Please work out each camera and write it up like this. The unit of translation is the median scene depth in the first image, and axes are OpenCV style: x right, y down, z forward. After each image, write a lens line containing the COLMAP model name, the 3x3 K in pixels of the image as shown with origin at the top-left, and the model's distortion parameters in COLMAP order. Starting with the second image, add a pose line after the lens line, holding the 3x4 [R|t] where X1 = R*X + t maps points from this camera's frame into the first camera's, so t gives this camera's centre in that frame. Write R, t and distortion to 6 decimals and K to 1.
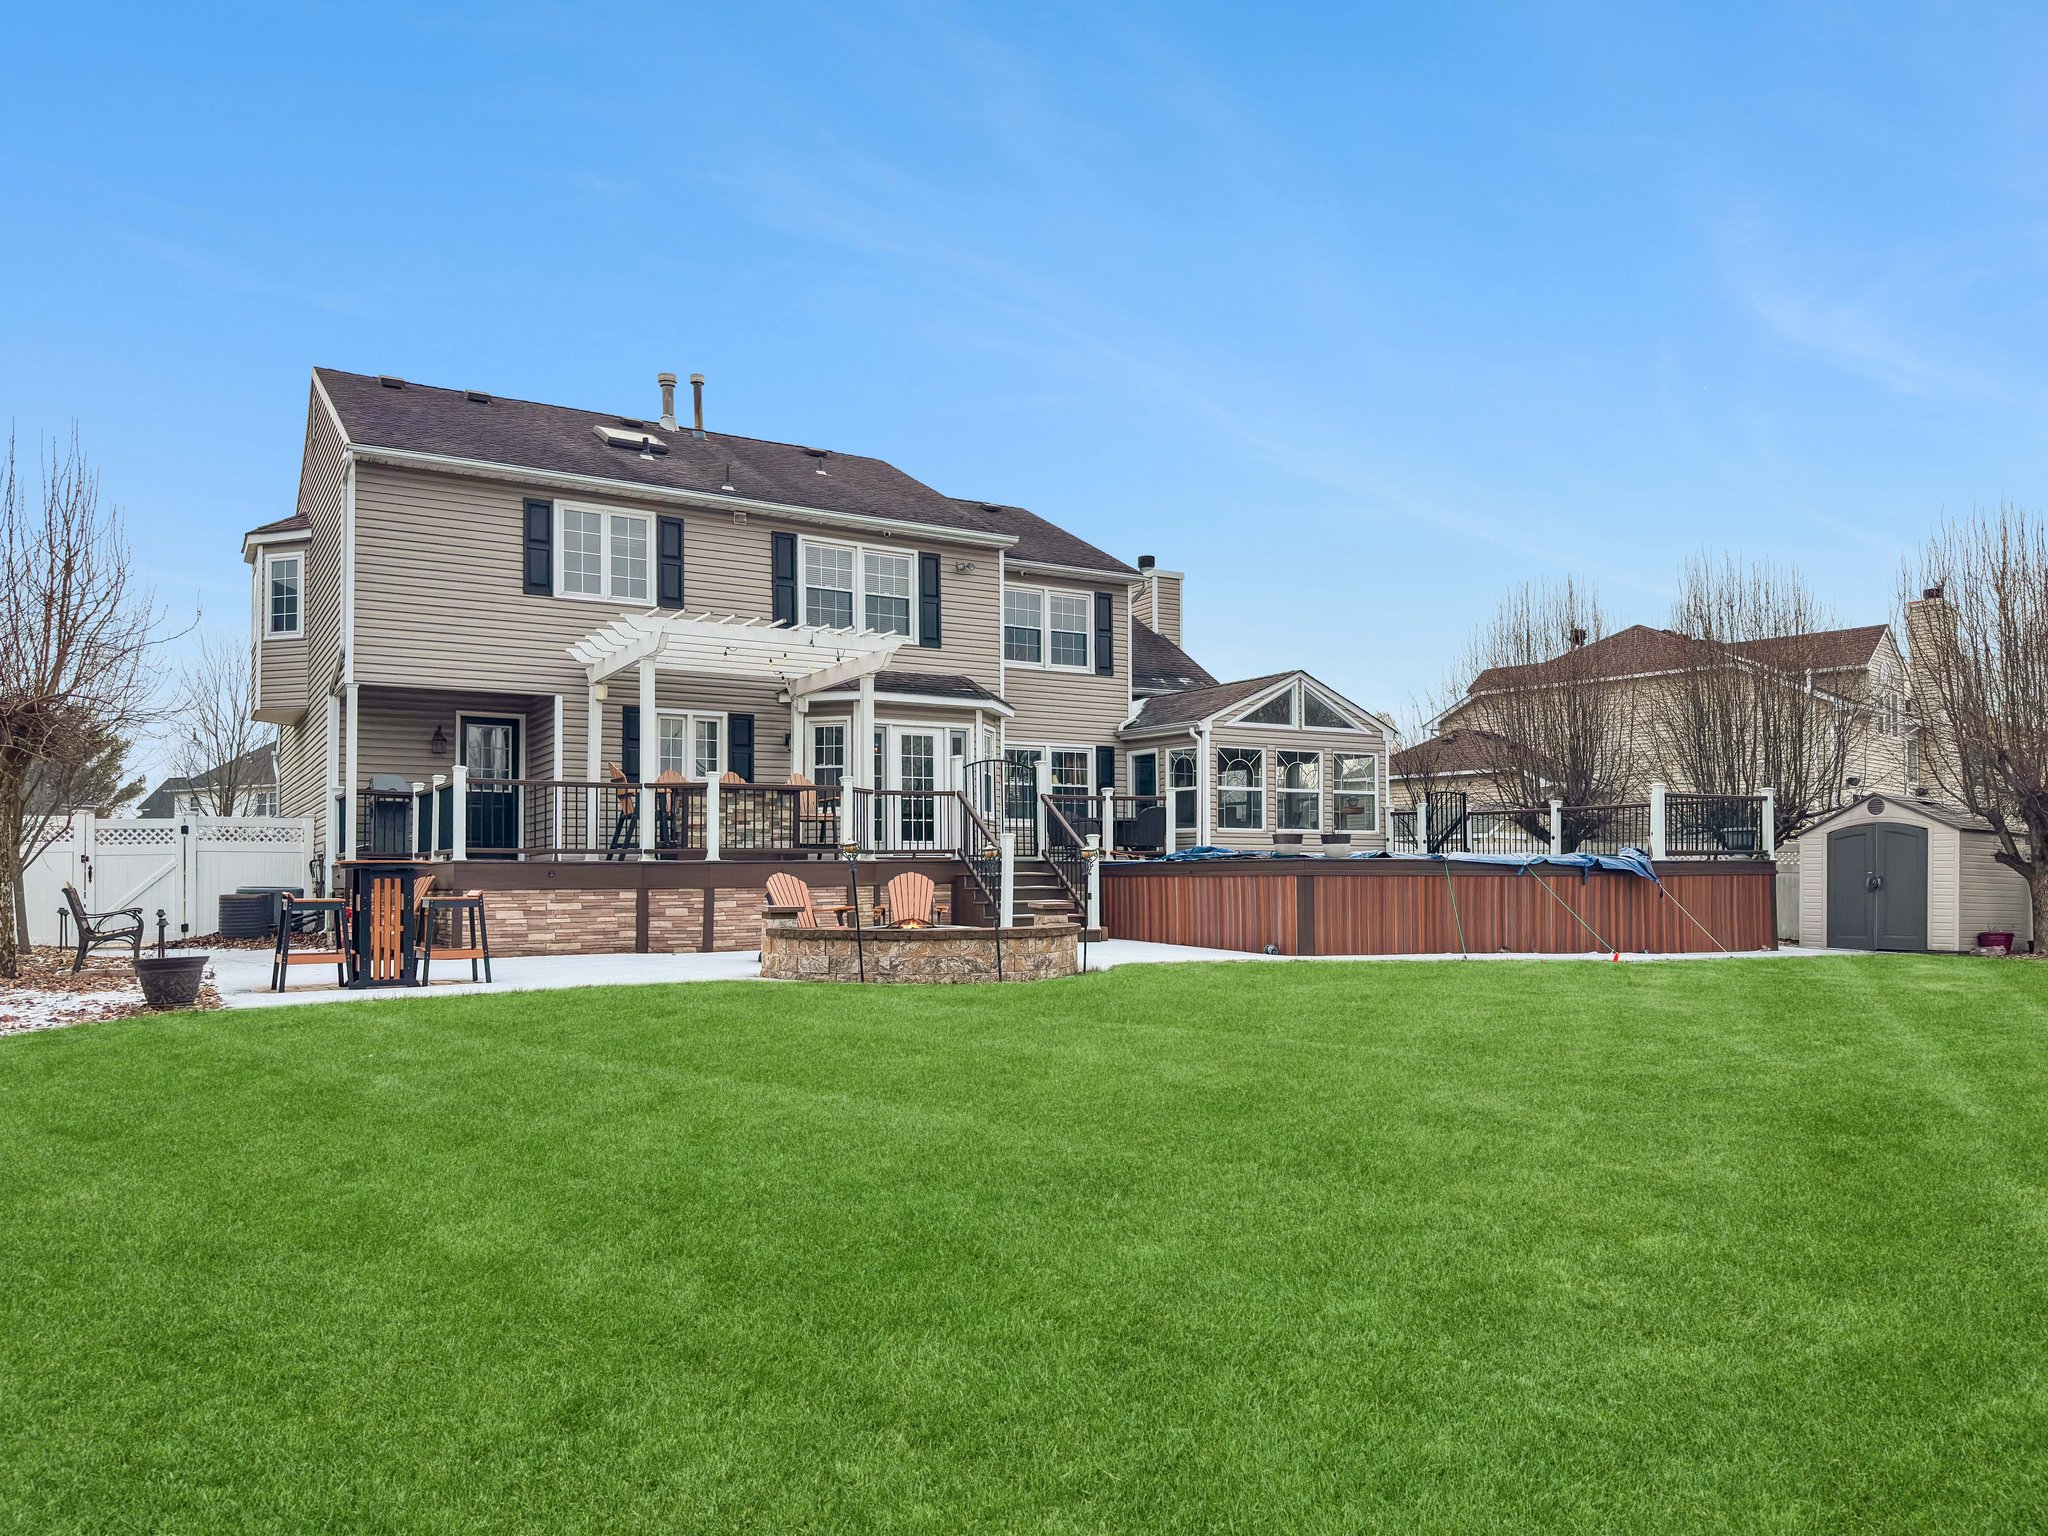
lens RADIAL K [[1524.4, 0, 1024.0], [0, 1524.4, 768.0], [0, 0, 1]] dist [-0.002414, -0.001806]
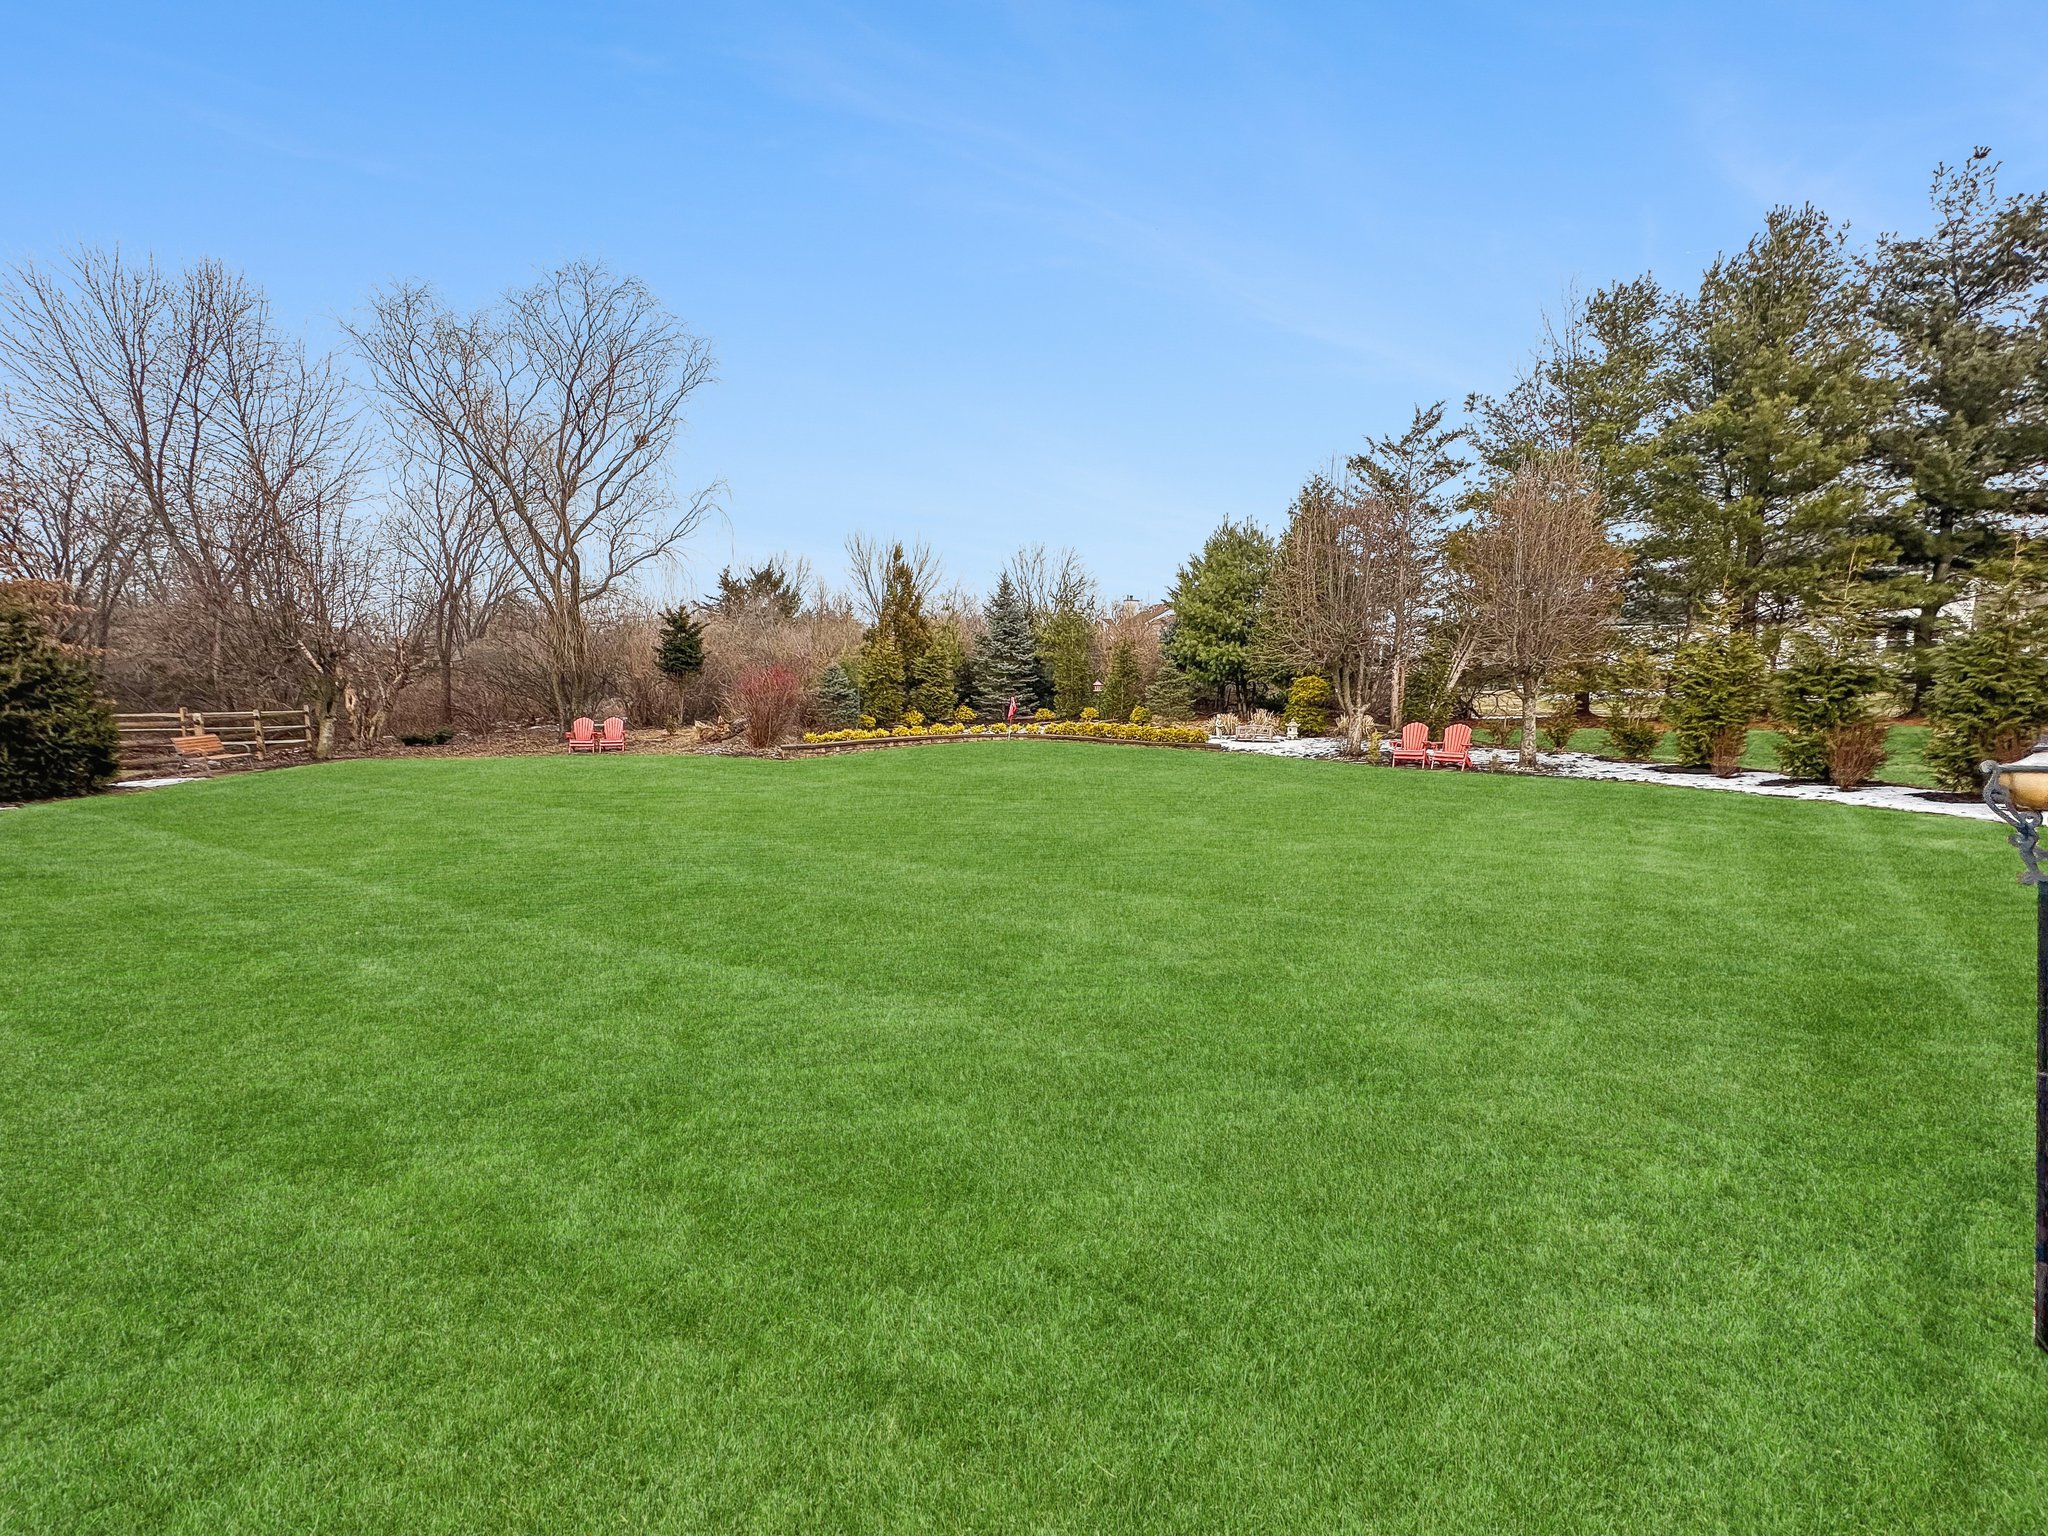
lens RADIAL K [[840.7, 0, 1024.0], [0, 840.7, 768.0], [0, 0, 1]] dist [-0.000331, -0.000275]
pose [[0.999994, -0.002306, 0.002766, 0.003297], [0.000880, 0.901218, 0.433365, -0.165323], [-0.003492, -0.433360, 0.901214, 0.636347]]
